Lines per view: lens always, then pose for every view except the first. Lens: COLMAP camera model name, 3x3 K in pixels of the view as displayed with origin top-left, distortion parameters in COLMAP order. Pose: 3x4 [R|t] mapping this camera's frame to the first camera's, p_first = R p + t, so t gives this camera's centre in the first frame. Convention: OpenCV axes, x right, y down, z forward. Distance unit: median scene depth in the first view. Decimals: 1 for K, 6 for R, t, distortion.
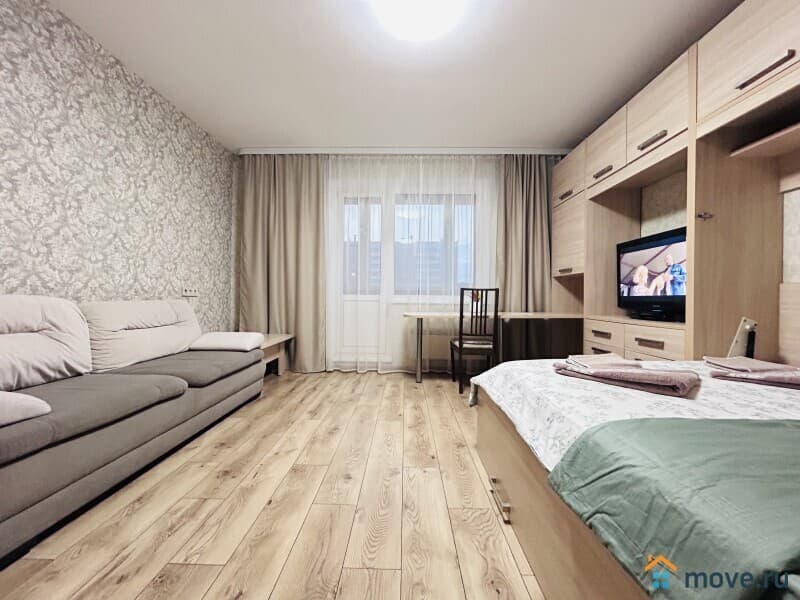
lens RADIAL K [[324.7, 0, 396.9], [0, 324.7, 297.2], [0, 0, 1]] dist [-0.000442, 0.001255]
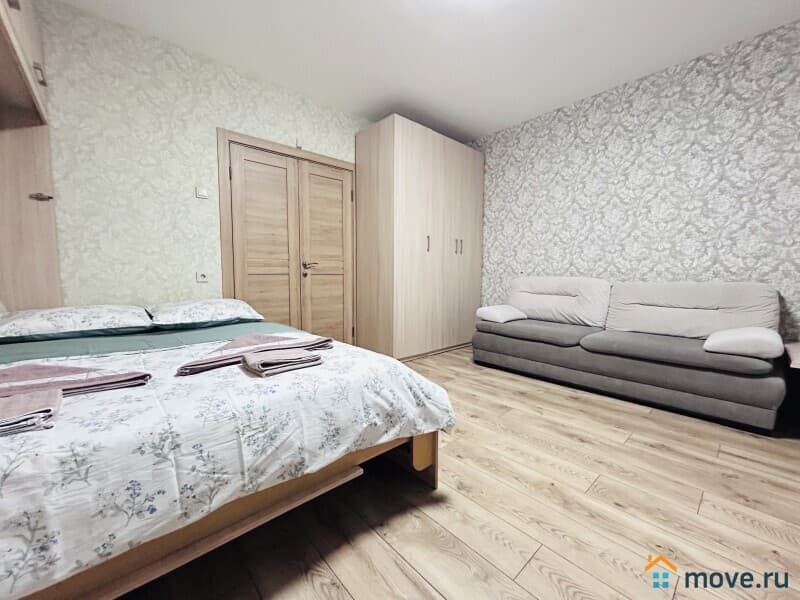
lens RADIAL K [[324.7, 0, 399.7], [0, 324.7, 297.7], [0, 0, 1]] dist [-0.000442, 0.001255]
pose [[-0.725445, 0.037650, -0.687250, 0.583793], [-0.008959, 0.997902, 0.064126, 0.001184], [0.688222, 0.052677, -0.723585, 1.066223]]
